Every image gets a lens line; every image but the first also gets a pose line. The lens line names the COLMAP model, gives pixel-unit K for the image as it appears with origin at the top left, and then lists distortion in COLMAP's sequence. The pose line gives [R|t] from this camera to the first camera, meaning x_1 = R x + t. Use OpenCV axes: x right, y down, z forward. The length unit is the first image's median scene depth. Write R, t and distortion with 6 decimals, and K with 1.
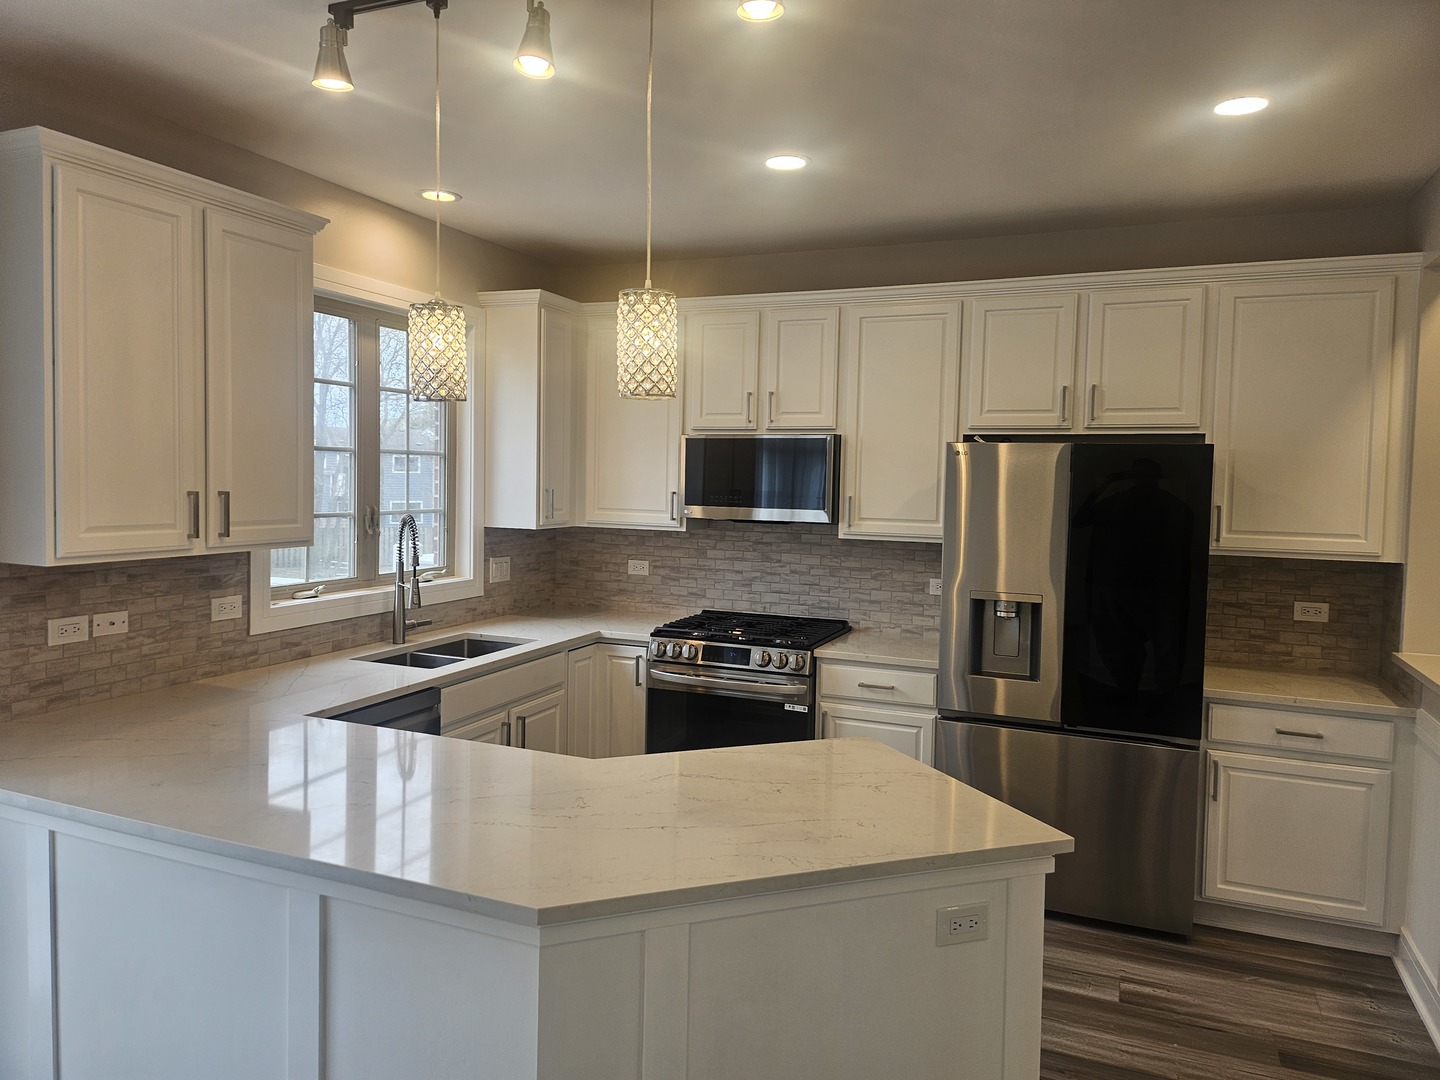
lens RADIAL K [[1012.1, 0, 692.8], [0, 1012.1, 536.6], [0, 0, 1]] dist [0.003727, 0.000149]
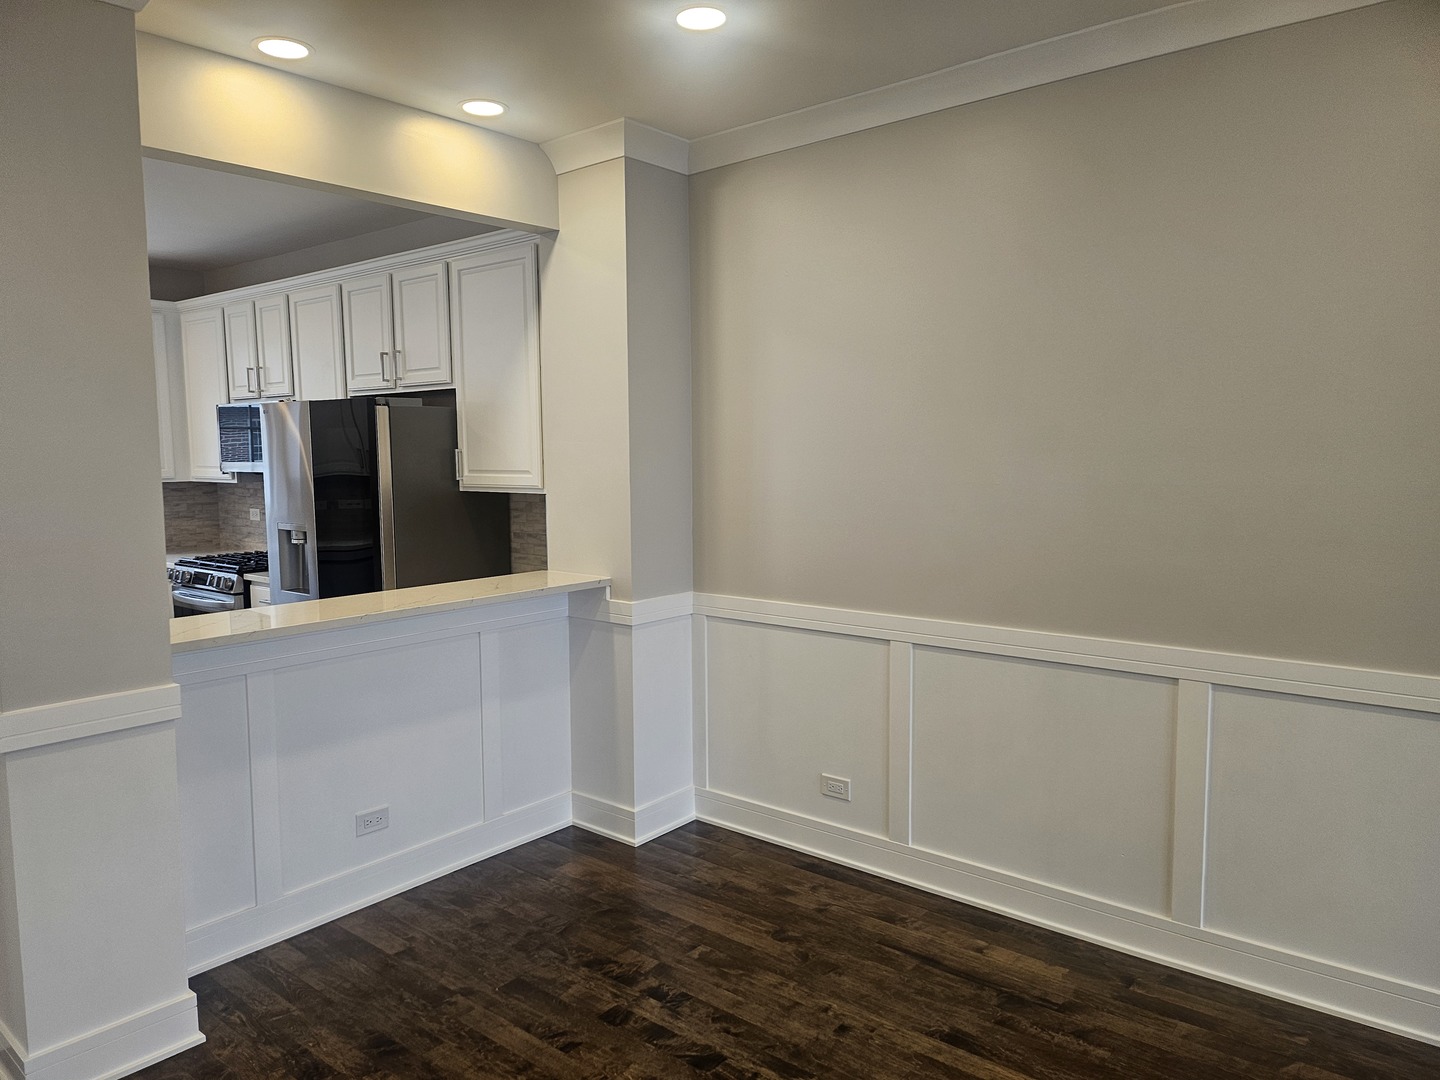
lens RADIAL K [[1012.1, 0, 692.8], [0, 1012.1, 536.6], [0, 0, 1]] dist [0.003727, 0.000149]
pose [[0.960648, -0.005405, -0.277717, 0.881220], [0.013796, 0.999505, 0.028268, 0.033240], [0.277427, -0.030987, 0.960247, -0.041777]]
